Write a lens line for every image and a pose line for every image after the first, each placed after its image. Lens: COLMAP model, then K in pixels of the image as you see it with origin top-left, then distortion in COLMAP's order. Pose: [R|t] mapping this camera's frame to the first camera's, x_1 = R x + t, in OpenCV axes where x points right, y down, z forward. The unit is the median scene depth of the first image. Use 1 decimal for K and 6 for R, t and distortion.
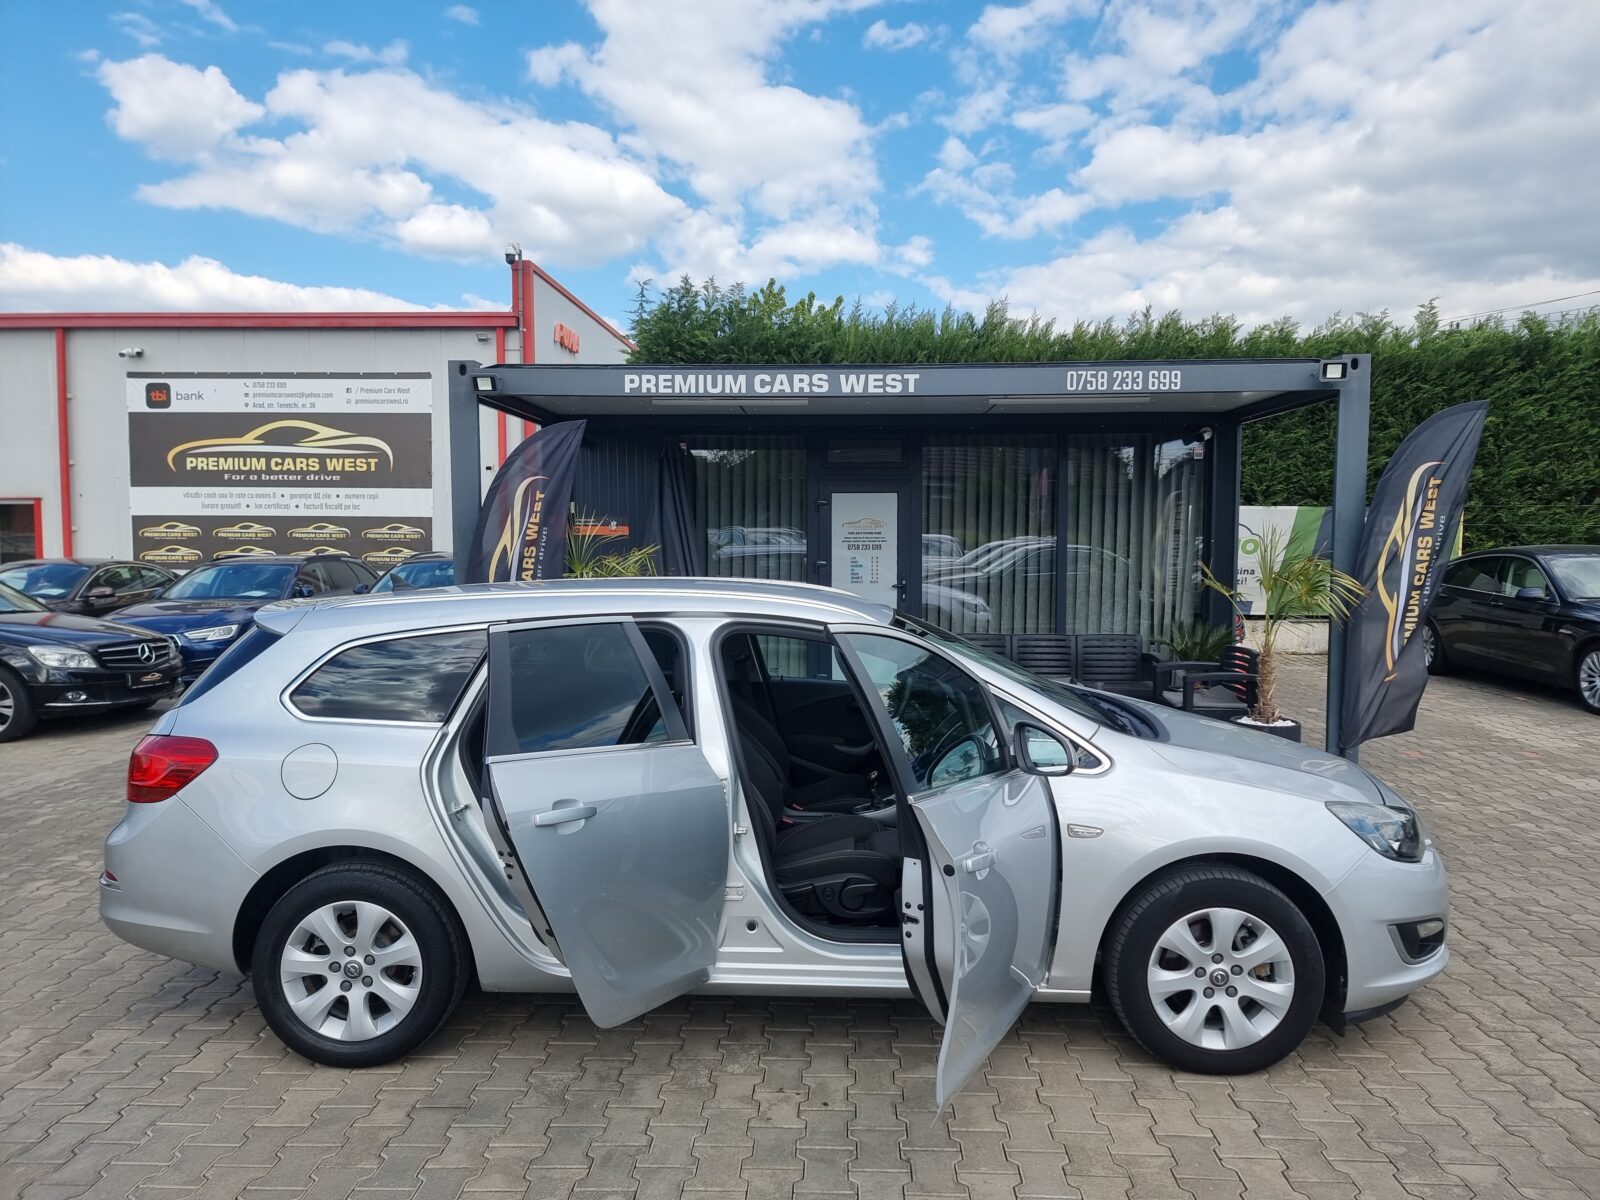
lens RADIAL K [[1111.6, 0, 797.7], [0, 1111.6, 607.5], [0, 0, 1]] dist [0.061490, -0.039334]
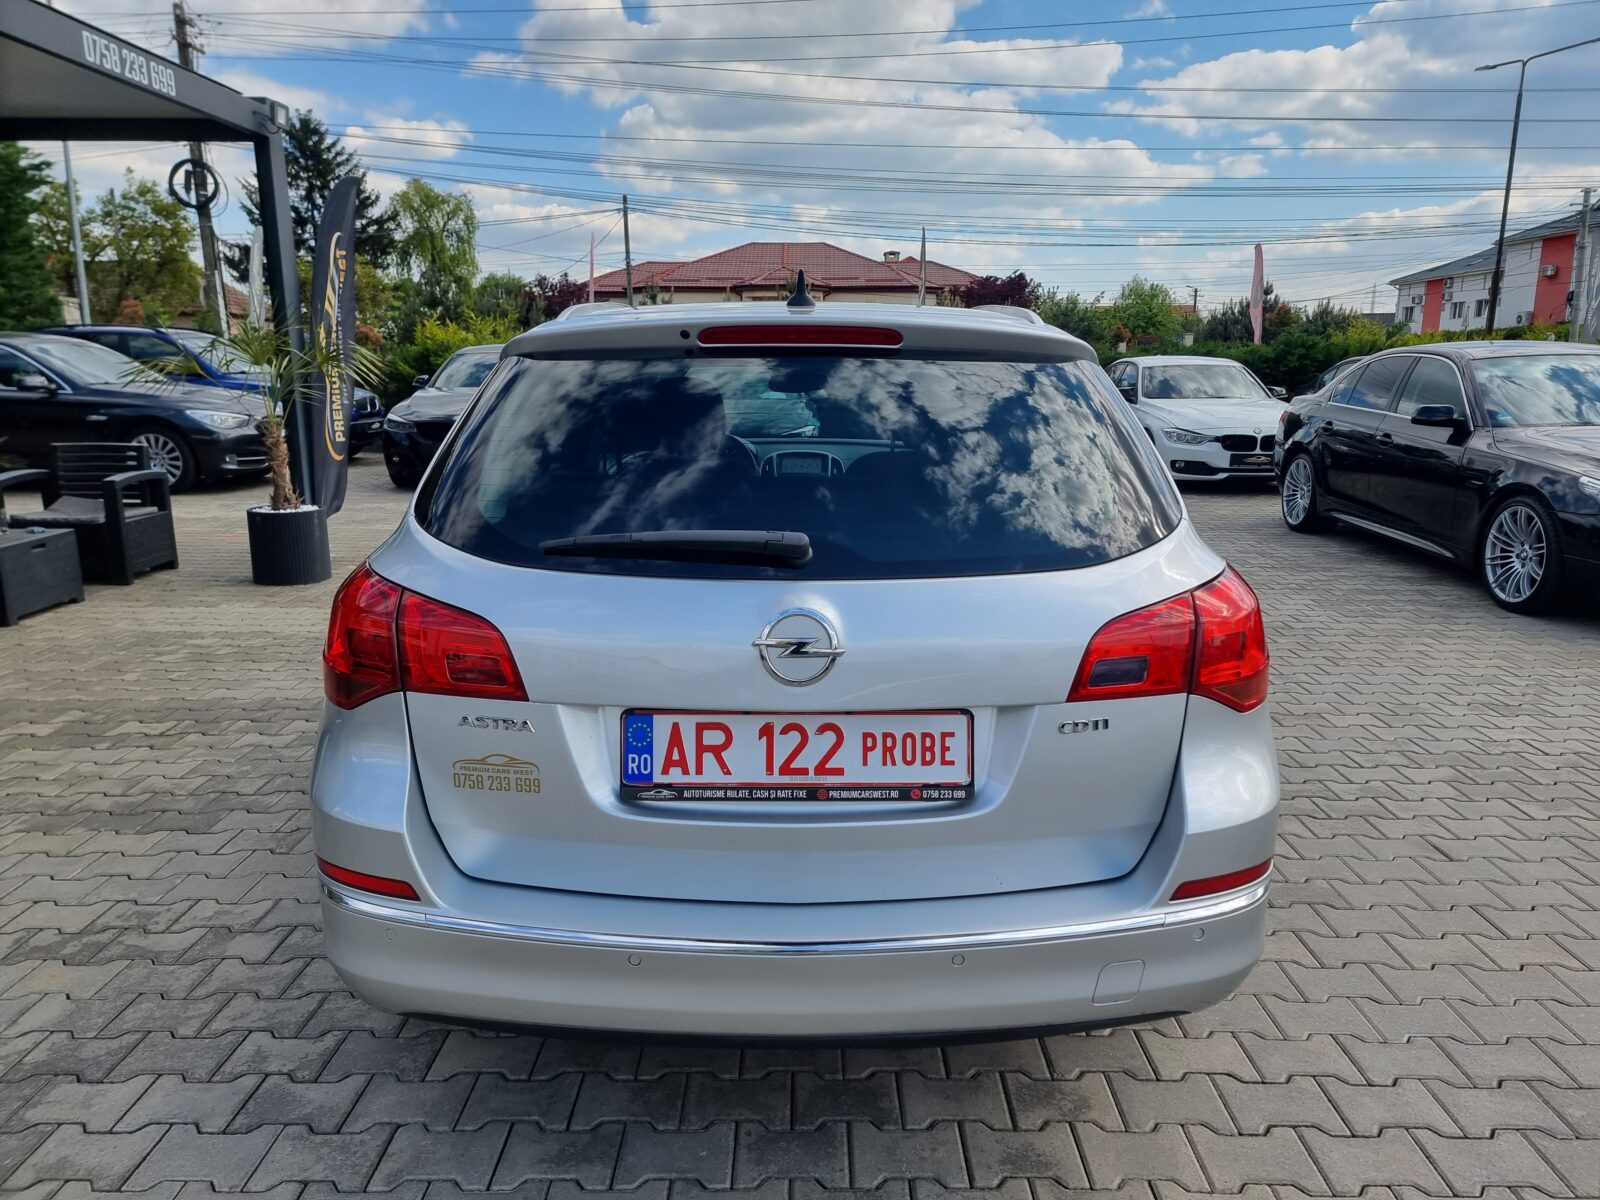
lens RADIAL K [[1111.6, 0, 807.1], [0, 1111.6, 605.7], [0, 0, 1]] dist [0.061490, -0.039334]
pose [[-0.030137, -0.214942, 0.976162, -0.433085], [0.060322, 0.974434, 0.216424, 0.004559], [-0.997724, 0.065406, -0.016401, 0.501030]]
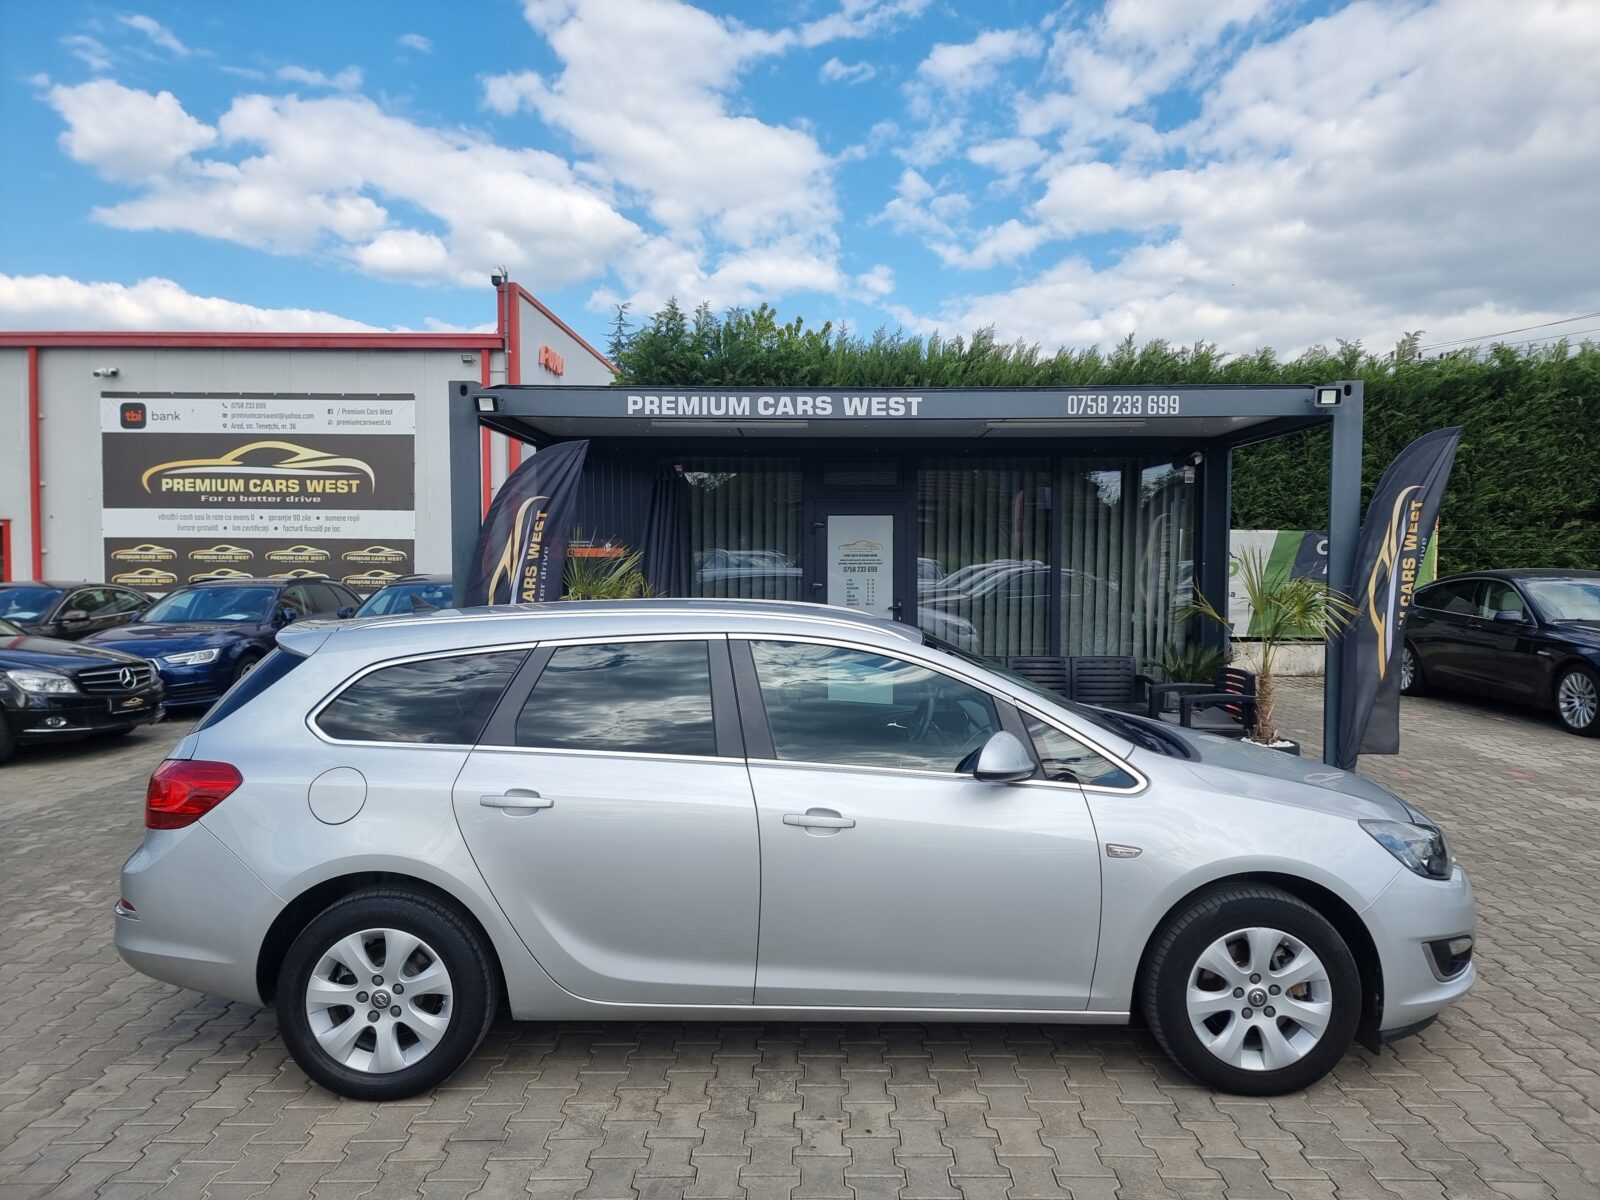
lens RADIAL K [[1111.6, 0, 790.2], [0, 1111.6, 601.3], [0, 0, 1]] dist [0.061490, -0.039334]
pose [[0.999439, -0.000096, 0.033481, -0.037104], [0.001029, 0.999611, -0.027874, 0.002475], [-0.033465, 0.027892, 0.999051, 0.002227]]
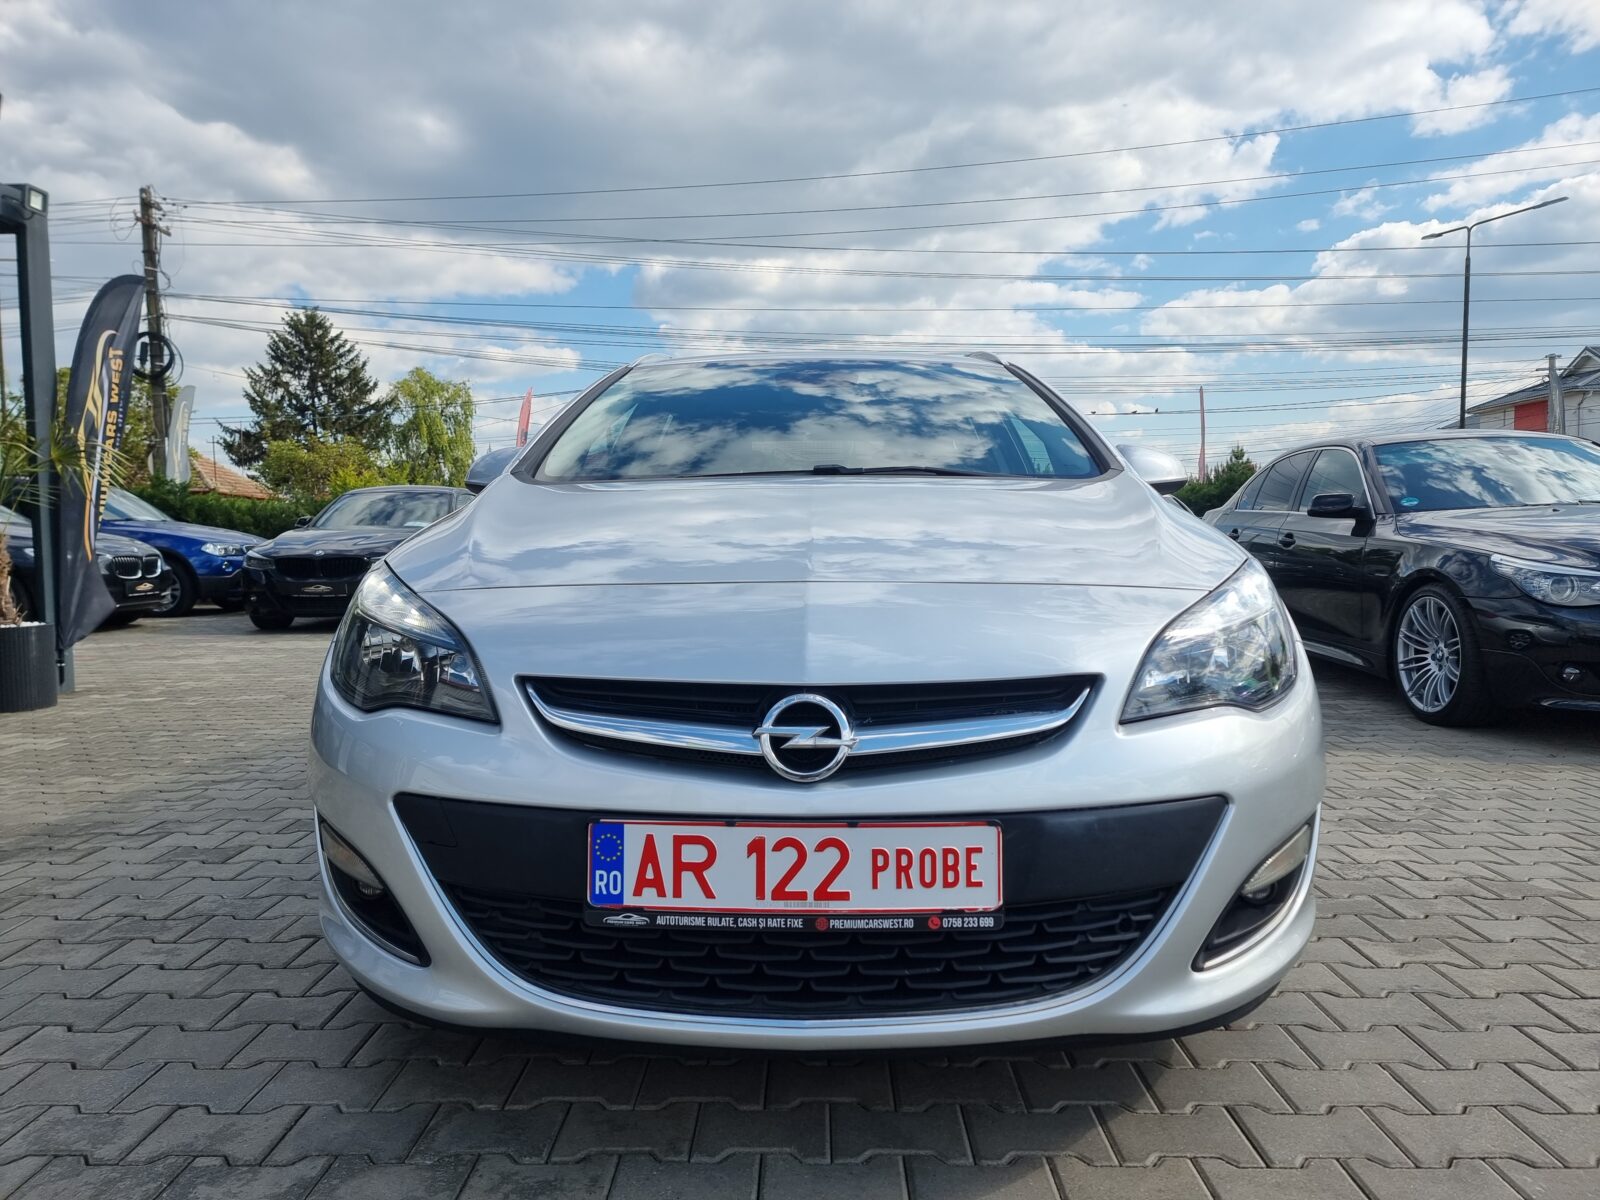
lens RADIAL K [[1111.6, 0, 792.7], [0, 1111.6, 612.9], [0, 0, 1]] dist [0.061490, -0.039334]
pose [[-0.015237, -0.066032, 0.997701, -0.326145], [0.072988, 0.995082, 0.066973, 0.068382], [-0.997216, 0.073840, -0.010343, 0.379313]]
